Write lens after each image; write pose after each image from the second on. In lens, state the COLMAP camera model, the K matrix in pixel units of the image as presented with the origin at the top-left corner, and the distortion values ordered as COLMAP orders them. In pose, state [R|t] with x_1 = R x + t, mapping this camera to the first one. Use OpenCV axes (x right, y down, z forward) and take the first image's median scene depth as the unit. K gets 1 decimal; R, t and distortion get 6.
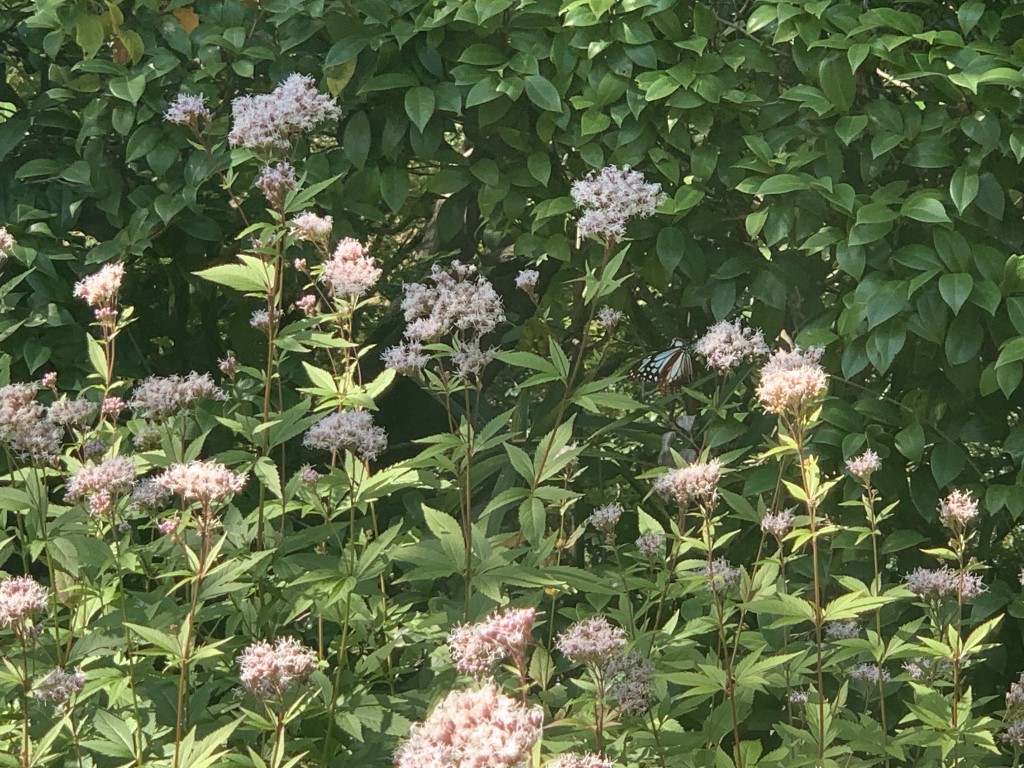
lens RADIAL K [[3788.3, 0, 512.2], [0, 3788.3, 383.7], [0, 0, 1]] dist [0.000472, 0.000000]
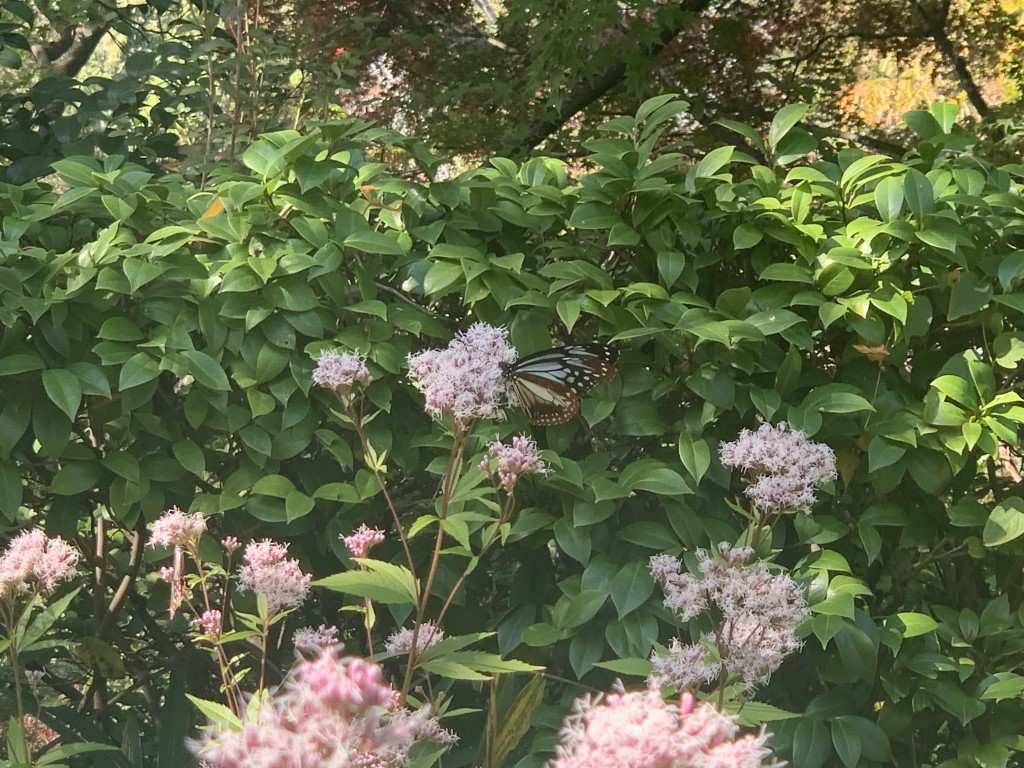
lens RADIAL K [[3617.7, 0, 511.9], [0, 3617.7, 383.7], [0, 0, 1]] dist [-0.328081, 0.000000]
pose [[0.933954, -0.040634, 0.355075, -0.222621], [0.070415, 0.994963, -0.071351, -0.010154], [-0.350387, 0.091641, 0.932111, 0.211173]]
